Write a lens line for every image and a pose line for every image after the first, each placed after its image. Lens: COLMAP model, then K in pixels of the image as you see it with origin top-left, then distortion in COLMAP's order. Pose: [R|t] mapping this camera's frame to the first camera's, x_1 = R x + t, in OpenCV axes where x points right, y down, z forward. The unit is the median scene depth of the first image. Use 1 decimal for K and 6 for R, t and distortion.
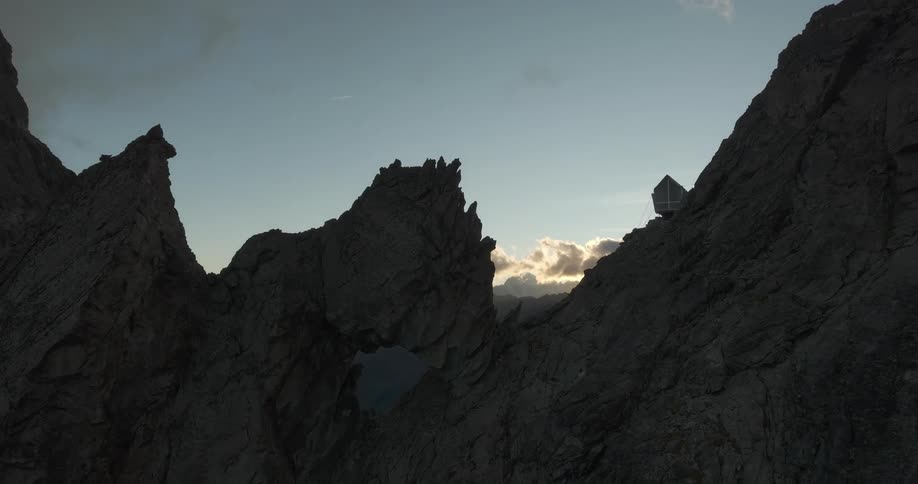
lens RADIAL K [[643.9, 0, 459.3], [0, 643.9, 244.0], [0, 0, 1]] dist [0.001197, 0.007483]
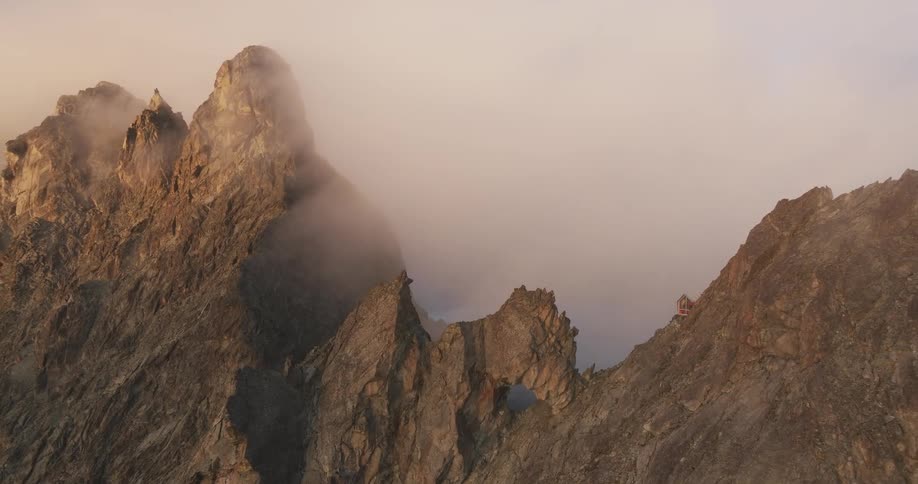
lens RADIAL K [[643.9, 0, 458.3], [0, 643.9, 240.5], [0, 0, 1]] dist [0.001197, 0.007483]
pose [[0.939151, 0.010263, -0.343351, 0.398971], [0.032397, 0.992452, 0.118281, -0.532547], [0.341973, -0.122207, 0.931729, -0.843544]]
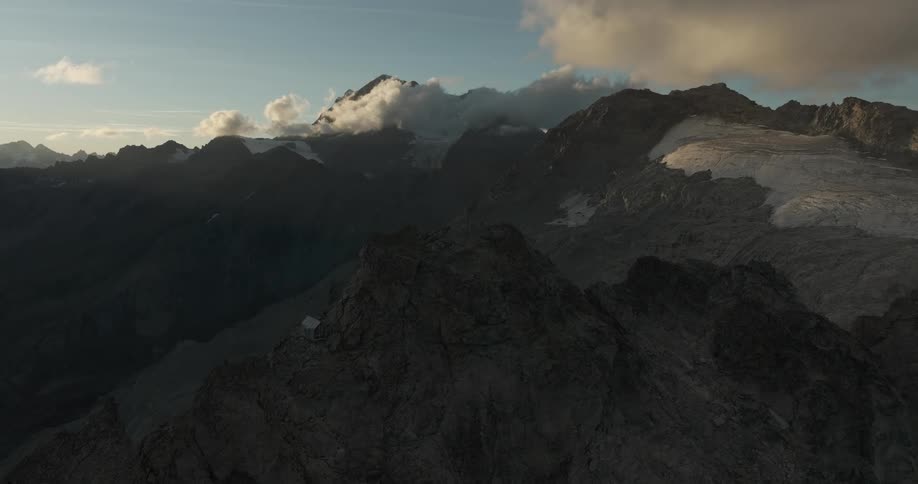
lens RADIAL K [[643.9, 0, 466.5], [0, 643.9, 237.6], [0, 0, 1]] dist [0.001197, 0.007483]
pose [[0.415607, -0.108953, 0.902995, -1.358294], [-0.081103, 0.984405, 0.156103, -0.785777], [-0.905921, -0.138113, 0.400290, -0.120224]]
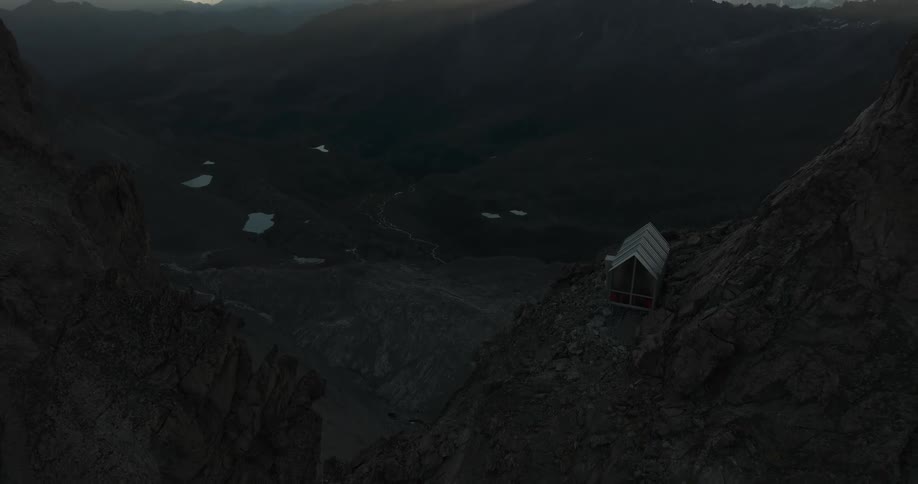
lens RADIAL K [[643.9, 0, 462.5], [0, 643.9, 242.5], [0, 0, 1]] dist [0.001197, 0.007483]
pose [[0.997807, -0.012601, 0.064984, 0.159828], [-0.017139, 0.899058, 0.437495, -0.414374], [-0.063937, -0.437649, 0.896870, 0.598699]]
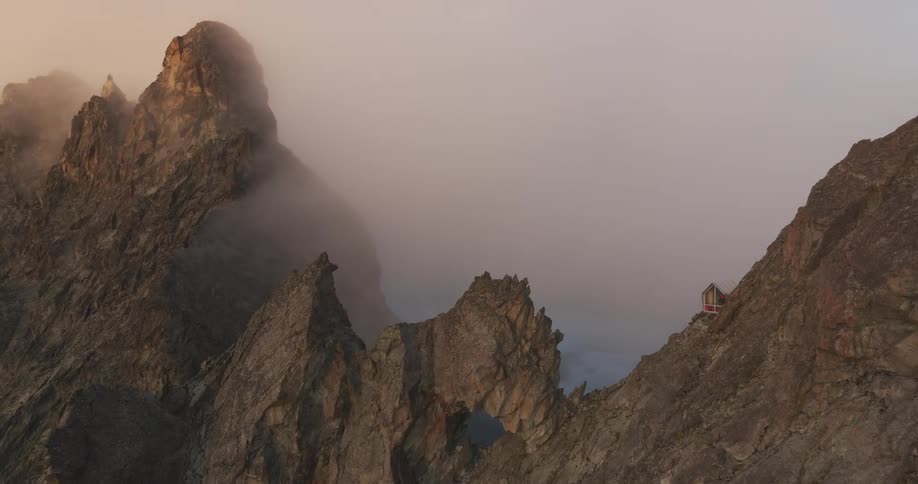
lens RADIAL K [[643.9, 0, 460.0], [0, 643.9, 241.6], [0, 0, 1]] dist [0.001197, 0.007483]
pose [[0.942193, 0.007184, -0.334995, 0.326830], [0.028435, 0.994449, 0.101302, -0.363231], [0.333863, -0.104971, 0.936758, -0.278128]]
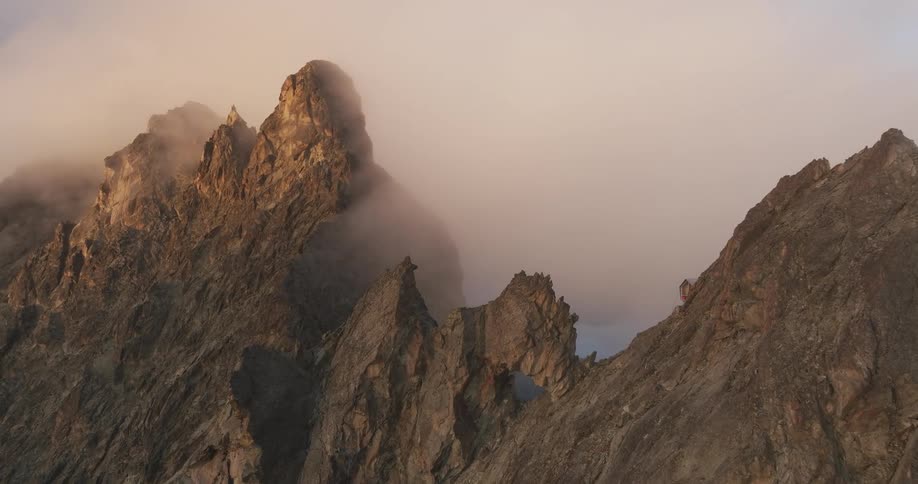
lens RADIAL K [[643.9, 0, 458.7], [0, 643.9, 241.1], [0, 0, 1]] dist [0.001197, 0.007483]
pose [[0.885488, 0.001911, -0.464658, 0.654754], [0.042522, 0.995462, 0.085128, -0.417116], [0.462713, -0.095138, 0.881389, -0.758795]]
